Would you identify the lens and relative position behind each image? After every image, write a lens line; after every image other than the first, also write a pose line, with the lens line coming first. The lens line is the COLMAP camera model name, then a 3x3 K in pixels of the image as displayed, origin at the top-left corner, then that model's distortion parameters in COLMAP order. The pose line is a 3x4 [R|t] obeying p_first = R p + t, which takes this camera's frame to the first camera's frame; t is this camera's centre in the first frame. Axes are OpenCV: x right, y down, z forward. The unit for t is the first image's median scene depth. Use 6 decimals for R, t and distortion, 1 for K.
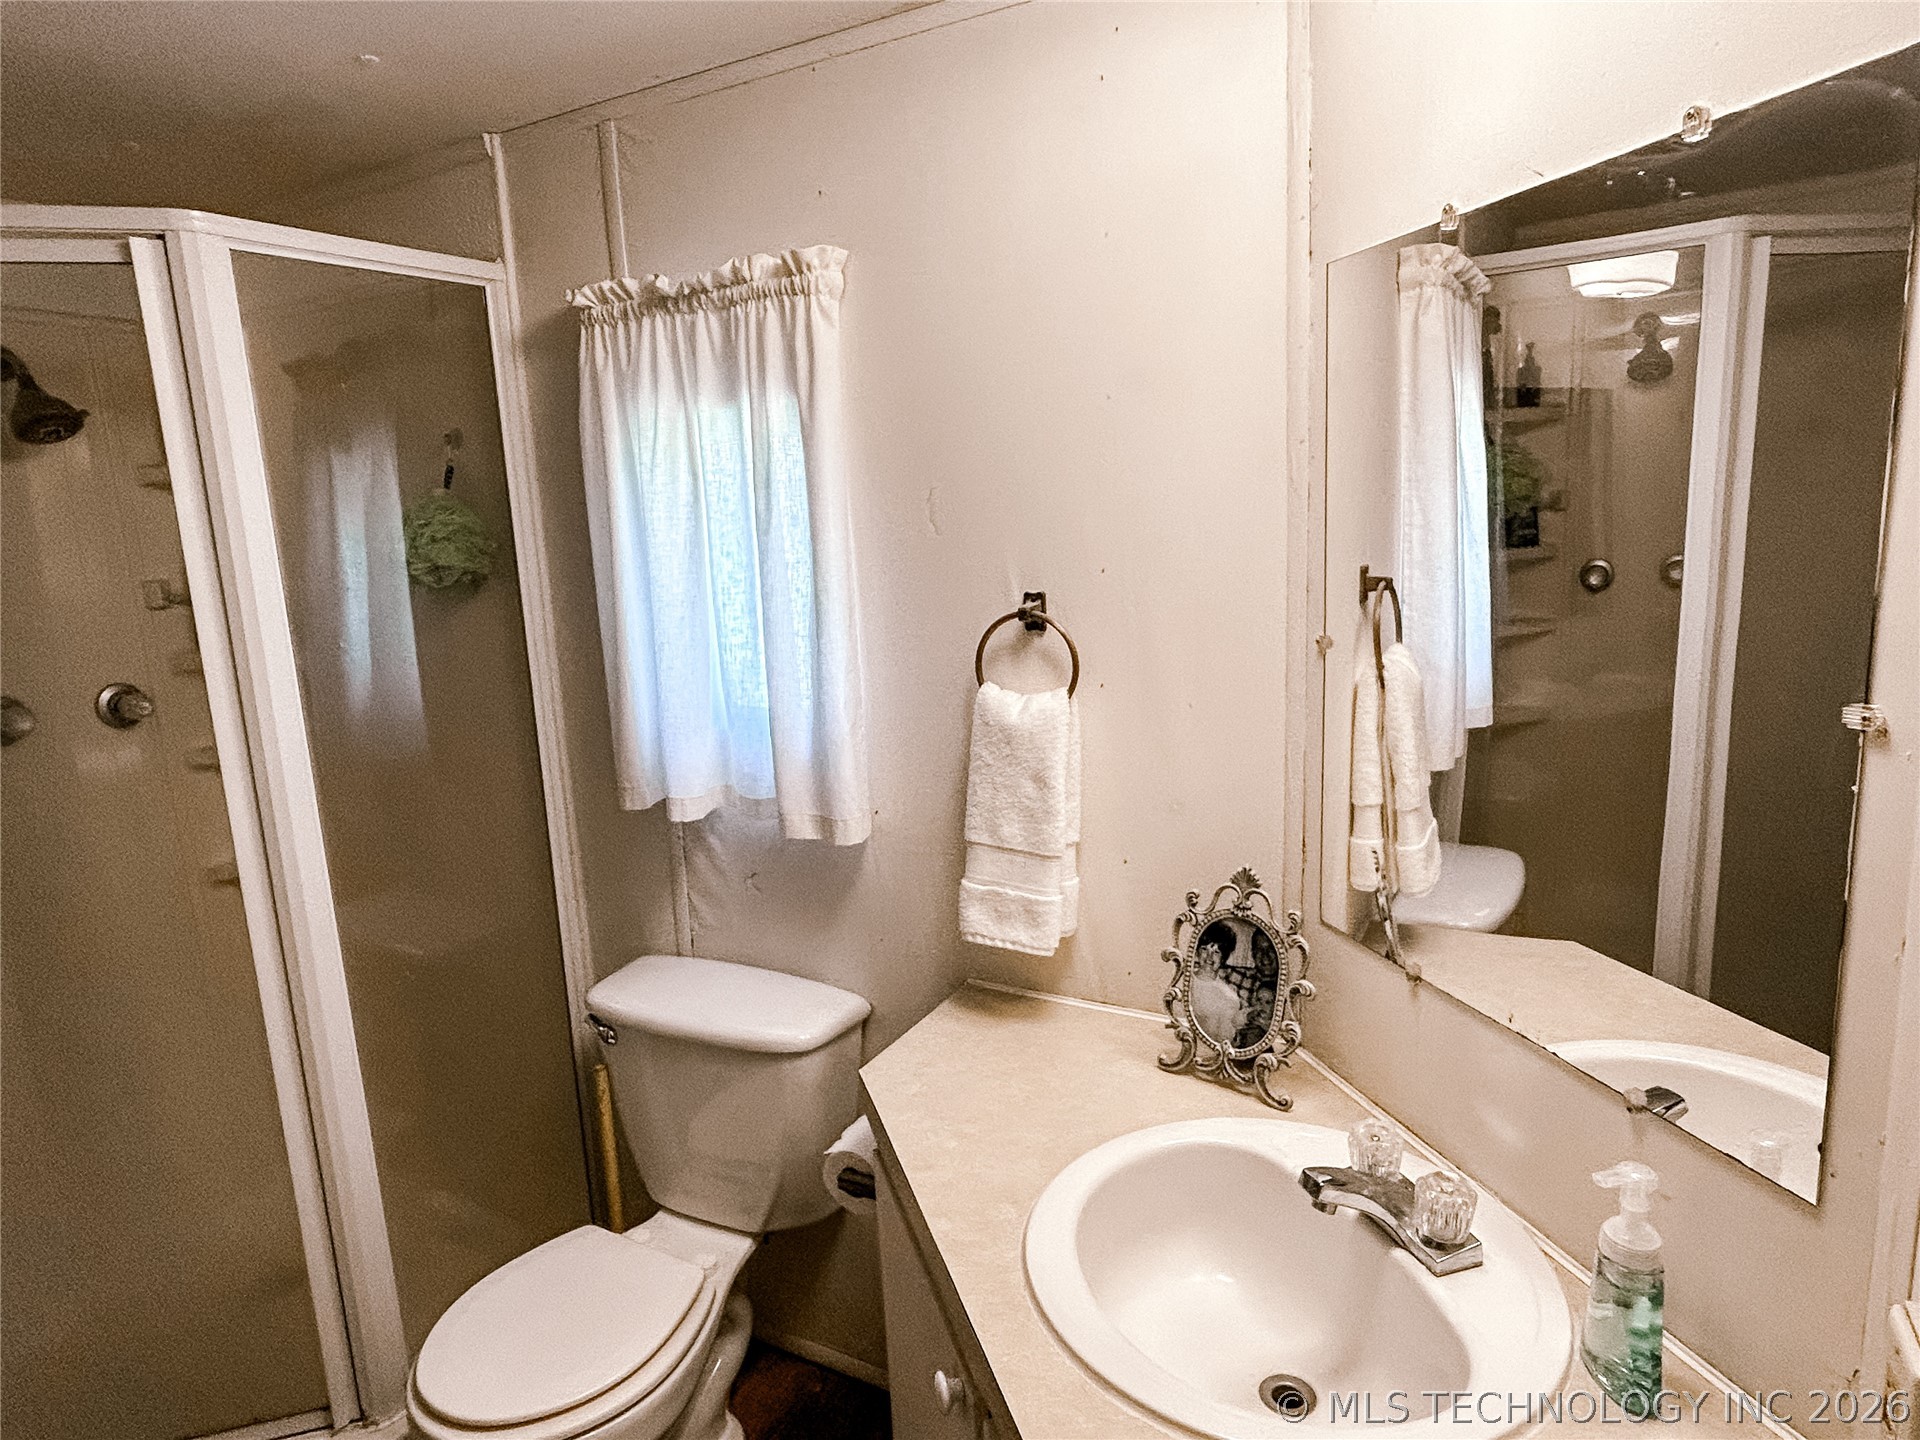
lens RADIAL K [[1134.2, 0, 943.3], [0, 1134.2, 715.7], [0, 0, 1]] dist [-0.001858, 0.002760]
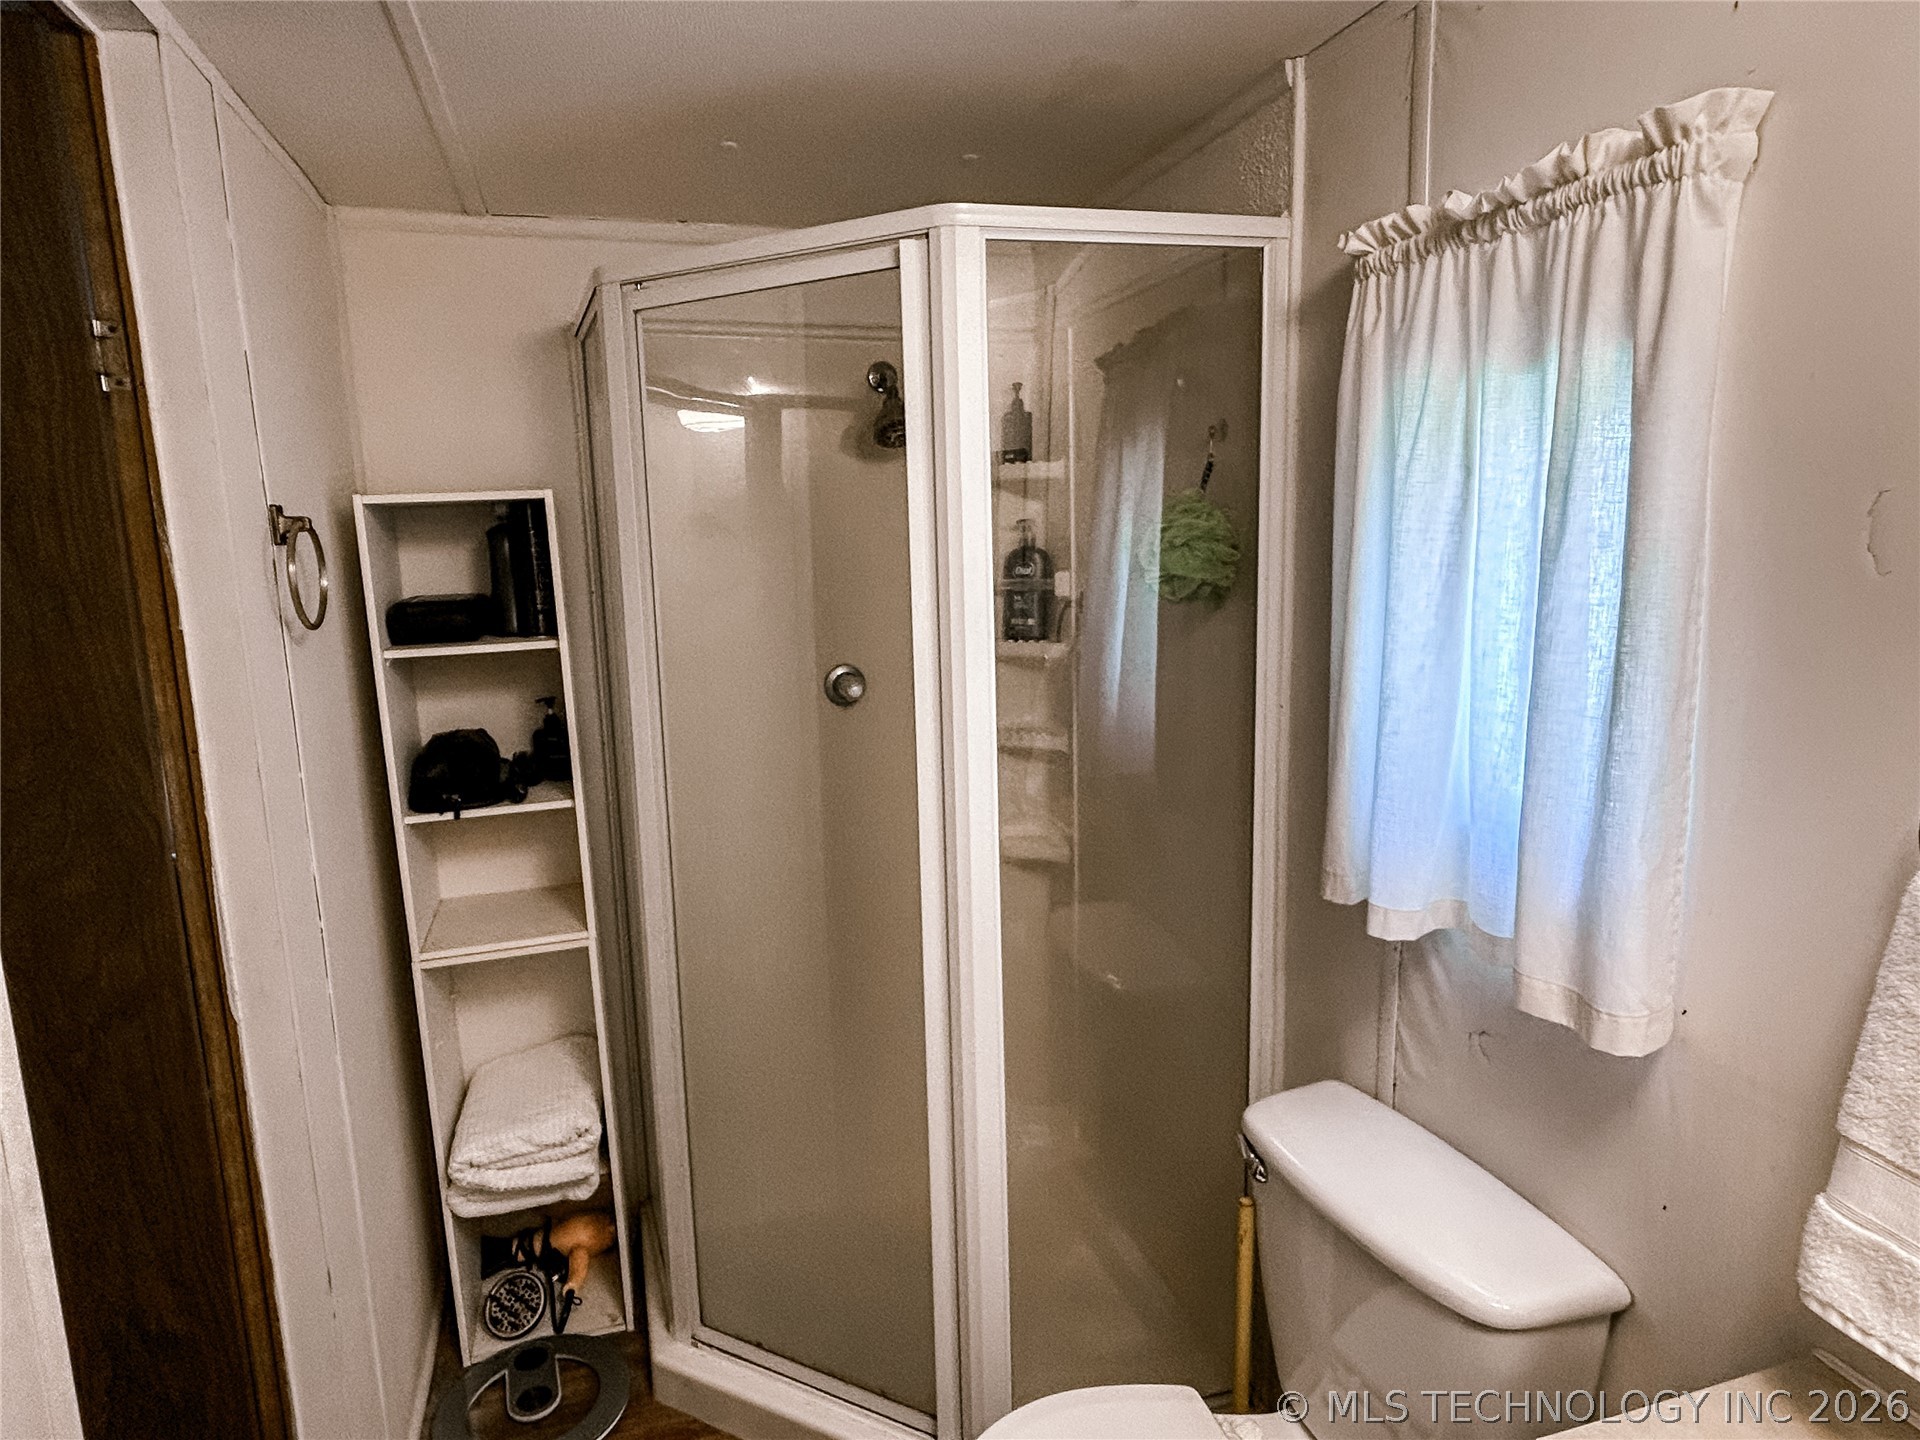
lens RADIAL K [[1134.2, 0, 943.3], [0, 1134.2, 715.7], [0, 0, 1]] dist [-0.001858, 0.002760]
pose [[0.724123, 0.137732, -0.675778, 0.046454], [-0.132096, 0.989413, 0.060109, -0.061668], [0.676903, 0.045741, 0.734650, 0.270957]]
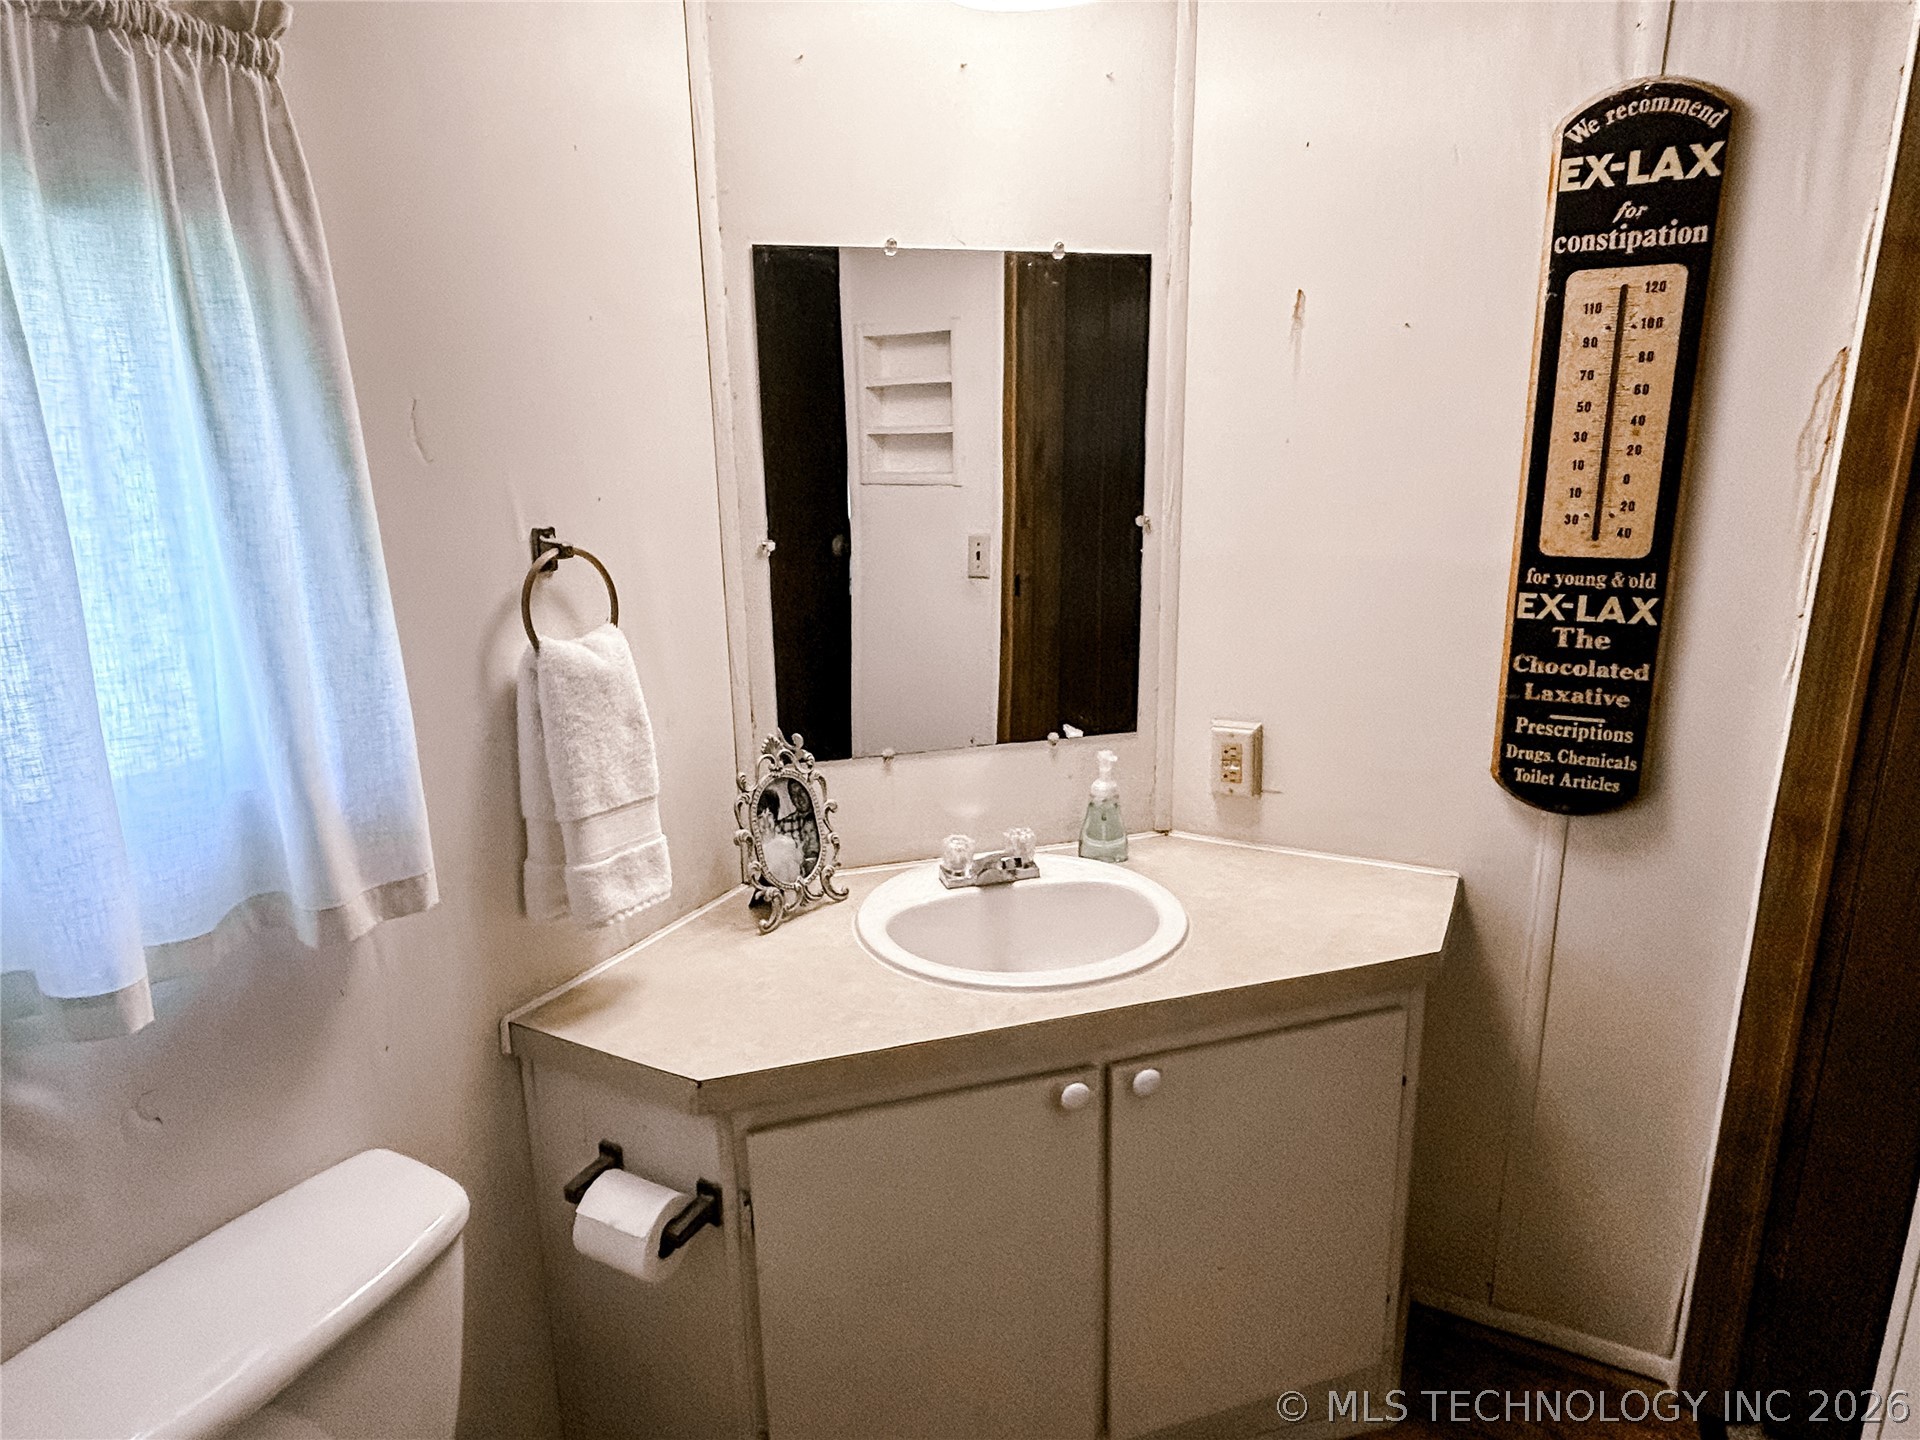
lens RADIAL K [[1134.2, 0, 943.3], [0, 1134.2, 715.7], [0, 0, 1]] dist [-0.001858, 0.002760]
pose [[-0.019443, -0.196161, 0.980379, -0.756371], [0.201938, 0.959585, 0.196005, -0.072644], [-0.979205, 0.201787, 0.020955, 0.648333]]
